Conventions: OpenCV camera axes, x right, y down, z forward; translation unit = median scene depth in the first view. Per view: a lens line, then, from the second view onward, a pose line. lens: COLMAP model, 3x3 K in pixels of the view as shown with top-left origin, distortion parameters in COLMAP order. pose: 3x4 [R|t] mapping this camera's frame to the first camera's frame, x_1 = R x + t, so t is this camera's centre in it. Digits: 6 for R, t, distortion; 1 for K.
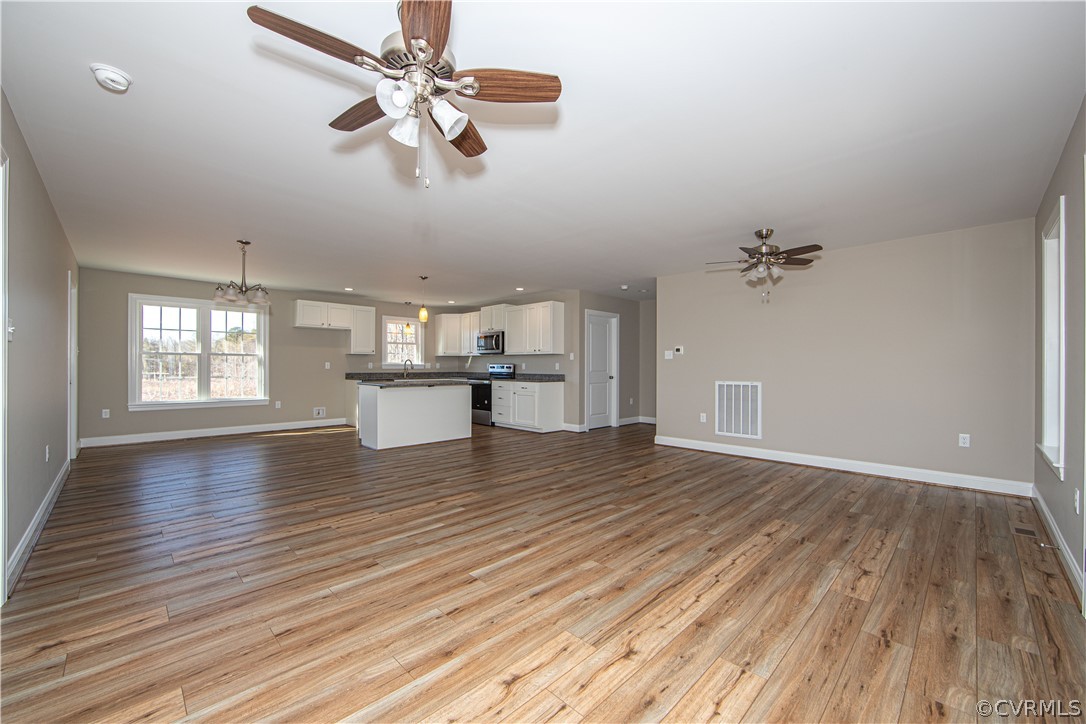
lens RADIAL K [[434.9, 0, 543.7], [0, 434.9, 367.5], [0, 0, 1]] dist [-0.010725, 0.001154]
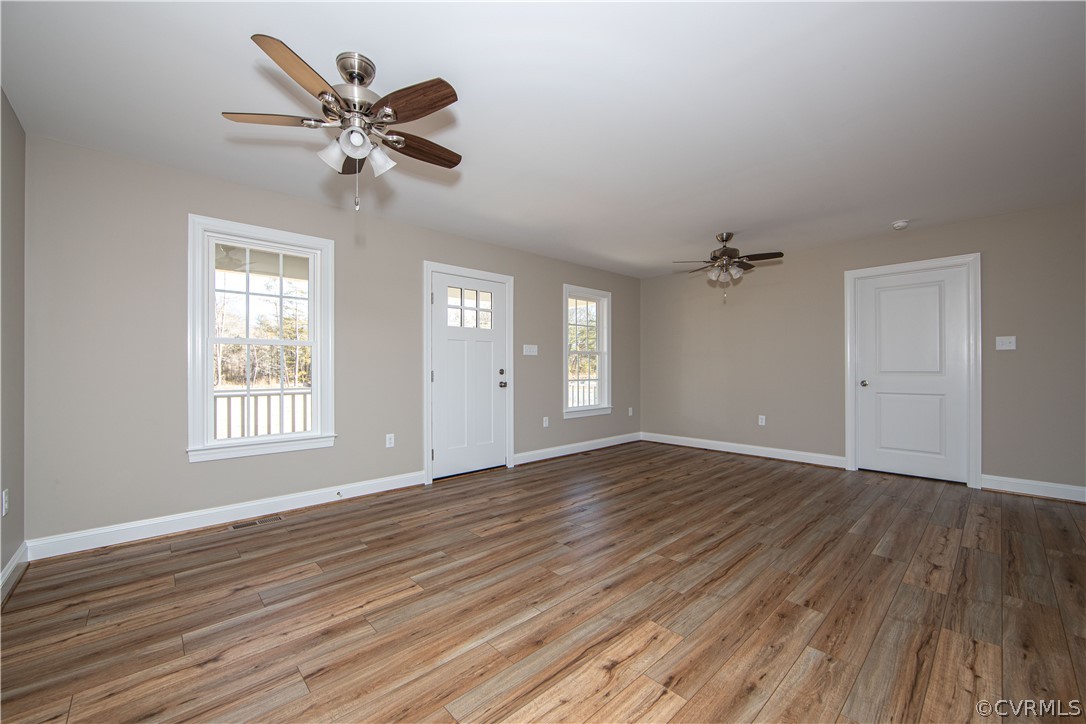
lens RADIAL K [[434.9, 0, 539.7], [0, 434.9, 357.4], [0, 0, 1]] dist [-0.010725, 0.001154]
pose [[-0.999313, 0.001843, 0.037028, 0.198086], [0.000964, 0.999718, -0.023720, 0.003615], [-0.037062, -0.023668, -0.999033, 0.969787]]
